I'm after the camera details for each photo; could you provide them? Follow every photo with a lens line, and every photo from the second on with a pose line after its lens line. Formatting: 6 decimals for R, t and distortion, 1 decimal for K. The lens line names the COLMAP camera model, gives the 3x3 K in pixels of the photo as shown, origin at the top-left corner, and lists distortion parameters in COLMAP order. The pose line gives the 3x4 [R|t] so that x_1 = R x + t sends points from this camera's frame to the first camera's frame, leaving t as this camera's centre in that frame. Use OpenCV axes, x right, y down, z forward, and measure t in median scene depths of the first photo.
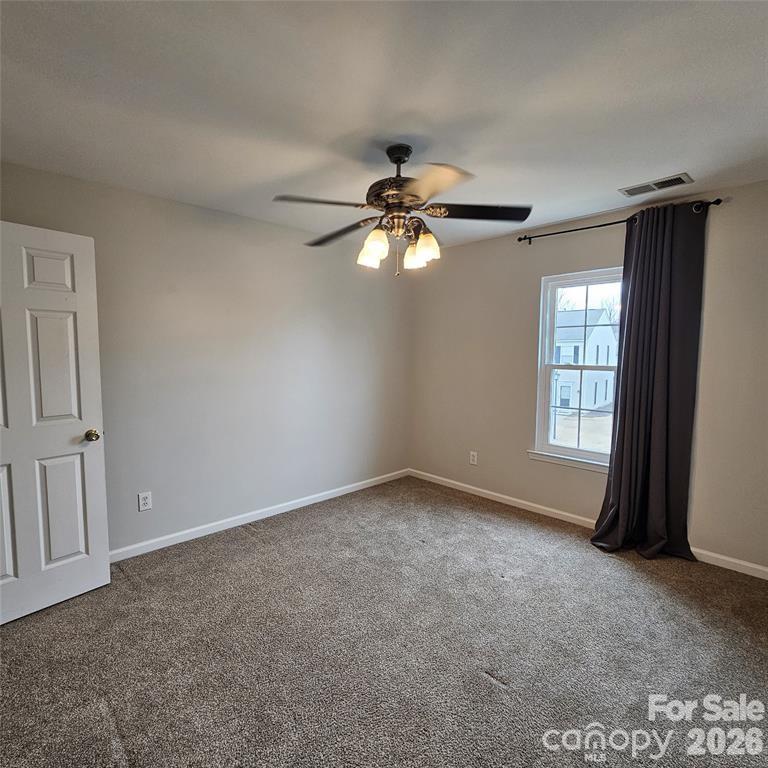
lens RADIAL K [[427.3, 0, 384.0], [0, 427.3, 384.0], [0, 0, 1]] dist [0.000164, 0.000089]
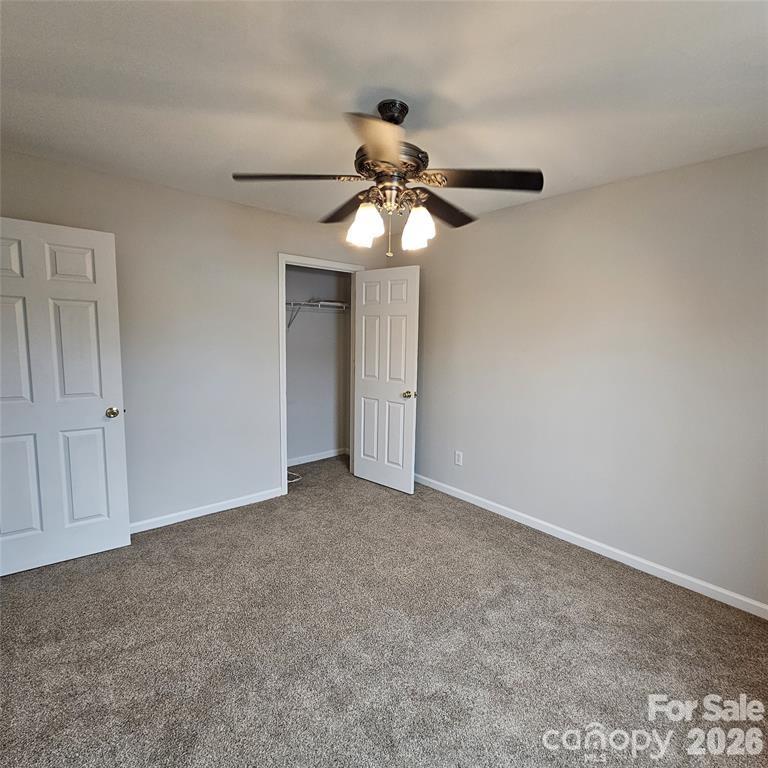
lens RADIAL K [[427.3, 0, 384.0], [0, 427.3, 384.0], [0, 0, 1]] dist [0.000164, 0.000089]
pose [[-0.067137, 0.112539, -0.991377, 0.909889], [-0.100331, 0.987820, 0.118930, -0.099696], [0.992686, 0.107451, -0.055028, 1.051385]]
